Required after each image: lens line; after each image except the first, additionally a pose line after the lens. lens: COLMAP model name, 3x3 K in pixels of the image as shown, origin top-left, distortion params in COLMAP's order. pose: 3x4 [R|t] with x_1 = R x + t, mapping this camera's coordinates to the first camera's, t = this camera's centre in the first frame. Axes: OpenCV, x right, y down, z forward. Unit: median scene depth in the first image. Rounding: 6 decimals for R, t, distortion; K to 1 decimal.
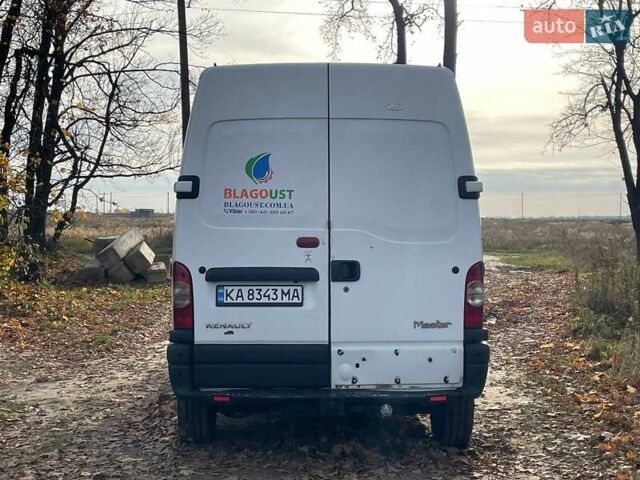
lens RADIAL K [[1016.7, 0, 316.1], [0, 1016.7, 240.4], [0, 0, 1]] dist [0.109105, 0.000000]
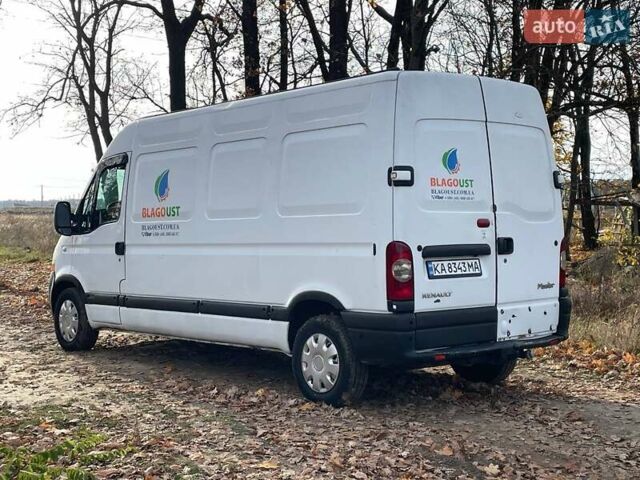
lens RADIAL K [[1016.7, 0, 320.8], [0, 1016.7, 240.4], [0, 0, 1]] dist [0.109105, 0.000000]
pose [[0.782834, -0.022846, 0.621811, -0.916304], [0.015092, 0.999729, 0.017731, -0.001921], [-0.622047, -0.004496, 0.782967, 0.165926]]
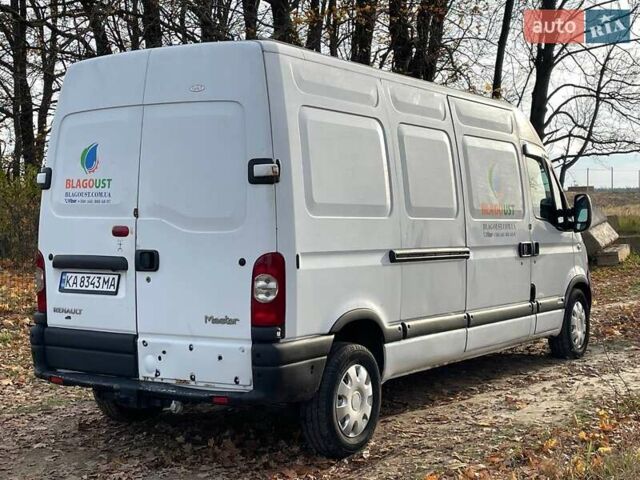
lens RADIAL K [[1016.7, 0, 317.4], [0, 1016.7, 239.9], [0, 0, 1]] dist [0.109105, 0.000000]
pose [[0.815413, 0.009484, -0.578802, 0.726633], [0.002506, 0.999799, 0.019912, -0.009010], [0.578874, -0.017687, 0.815225, 0.295189]]
